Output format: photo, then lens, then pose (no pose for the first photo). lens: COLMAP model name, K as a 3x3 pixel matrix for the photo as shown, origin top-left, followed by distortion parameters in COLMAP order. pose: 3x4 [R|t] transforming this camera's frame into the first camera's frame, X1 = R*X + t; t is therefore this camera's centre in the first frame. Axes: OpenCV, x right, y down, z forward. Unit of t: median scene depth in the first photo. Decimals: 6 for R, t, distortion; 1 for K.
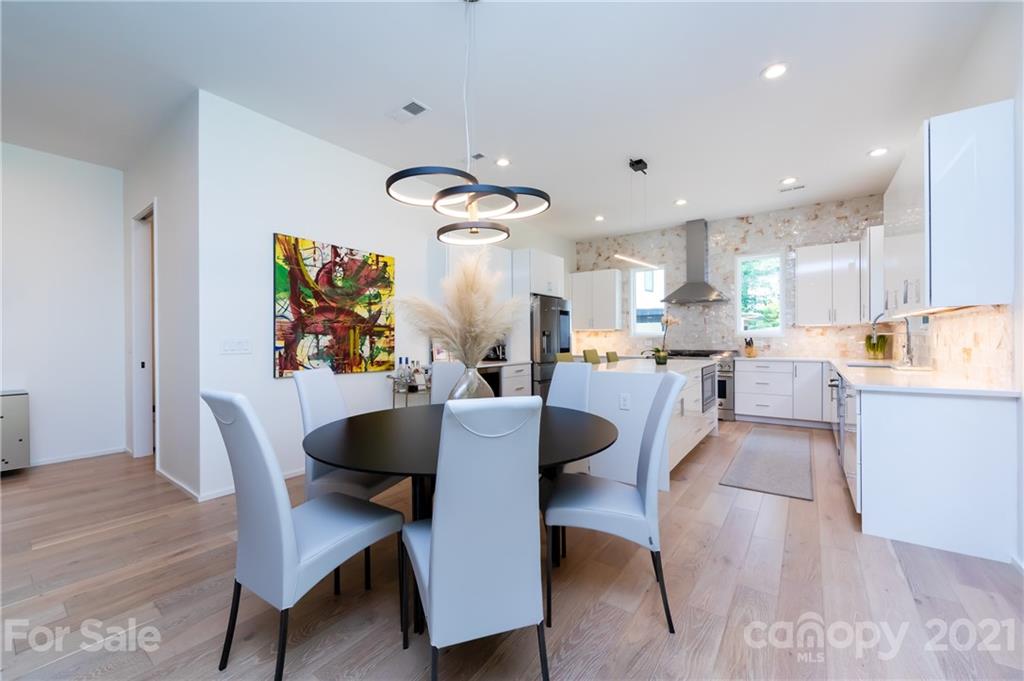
lens RADIAL K [[402.3, 0, 512.1], [0, 402.3, 343.1], [0, 0, 1]] dist [-0.001193, -0.000681]
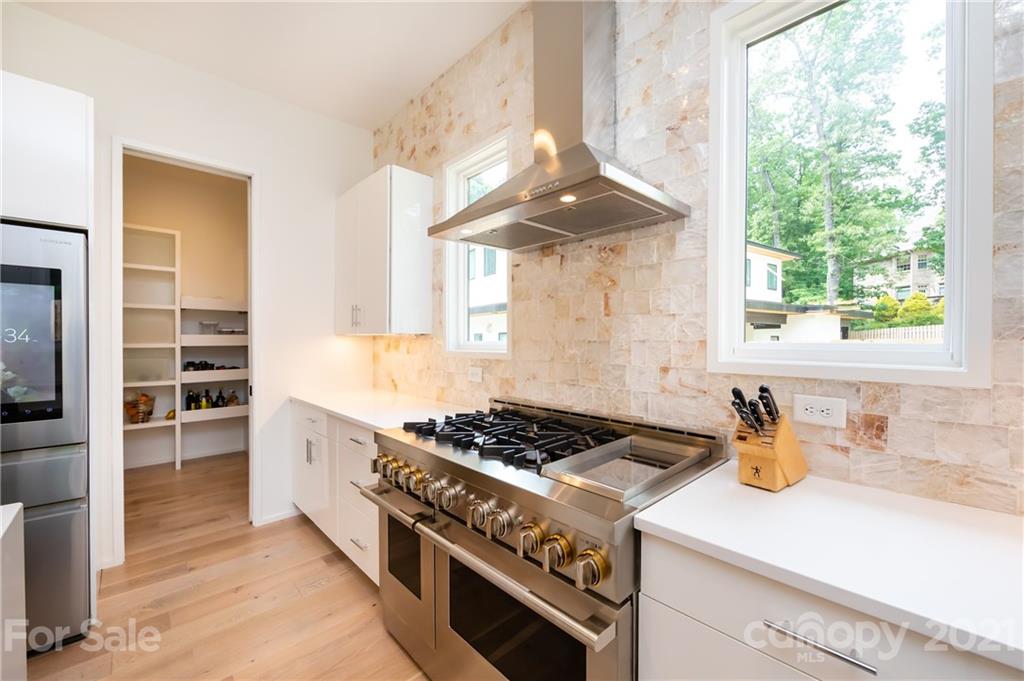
lens RADIAL K [[402.3, 0, 512.1], [0, 402.3, 343.1], [0, 0, 1]] dist [-0.001193, -0.000681]
pose [[0.984251, 0.007846, -0.176604, 0.524018], [-0.008056, 0.999967, -0.000472, -0.032104], [0.176594, 0.001887, 0.984282, 0.817140]]
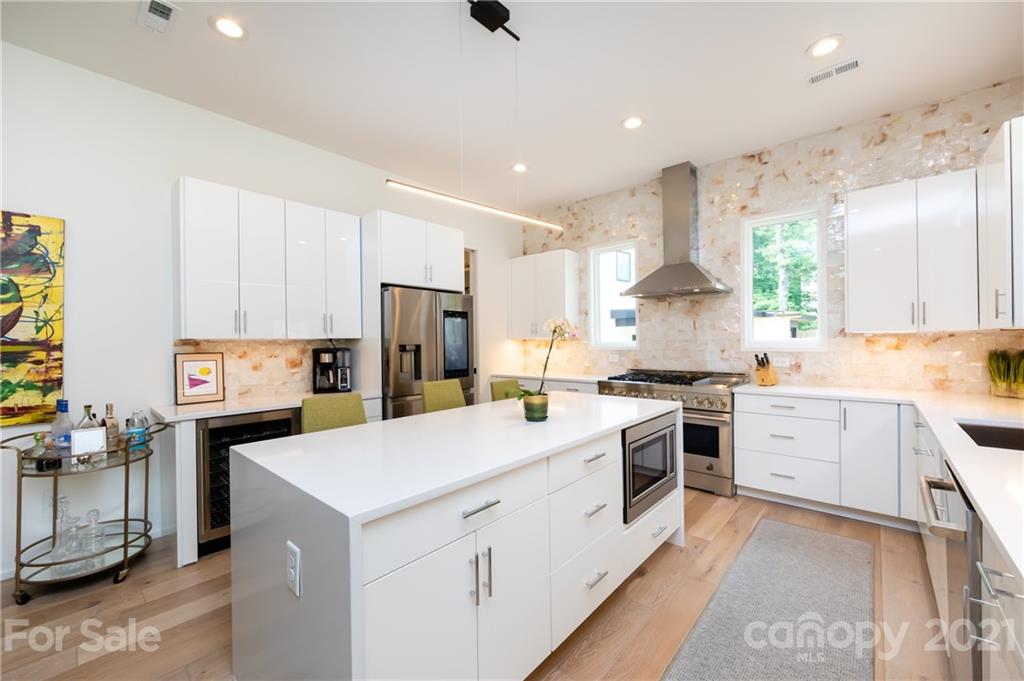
lens RADIAL K [[402.3, 0, 512.1], [0, 402.3, 343.1], [0, 0, 1]] dist [-0.001193, -0.000681]
pose [[0.995068, -0.004088, -0.099107, 0.288384], [0.003631, 0.999982, -0.004797, -0.027022], [0.099125, 0.004414, 0.995065, 0.383217]]
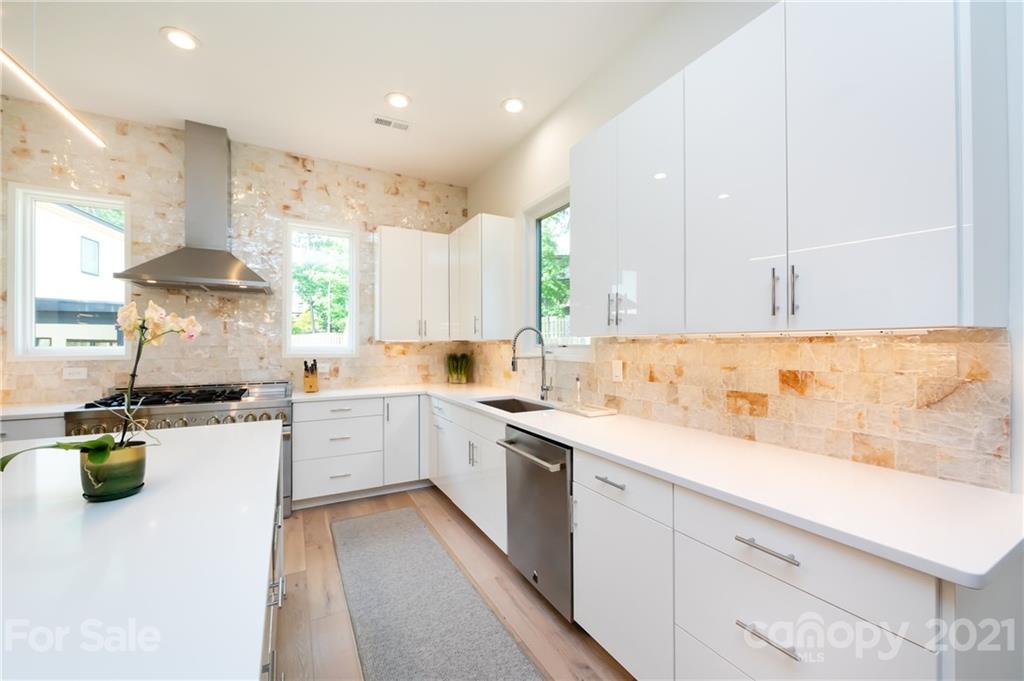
lens RADIAL K [[402.3, 0, 512.1], [0, 402.3, 343.1], [0, 0, 1]] dist [-0.001193, -0.000681]
pose [[0.422143, 0.009598, 0.906479, 0.182862], [0.006674, 0.999884, -0.013695, -0.027908], [-0.906505, 0.011831, 0.422030, 0.494571]]
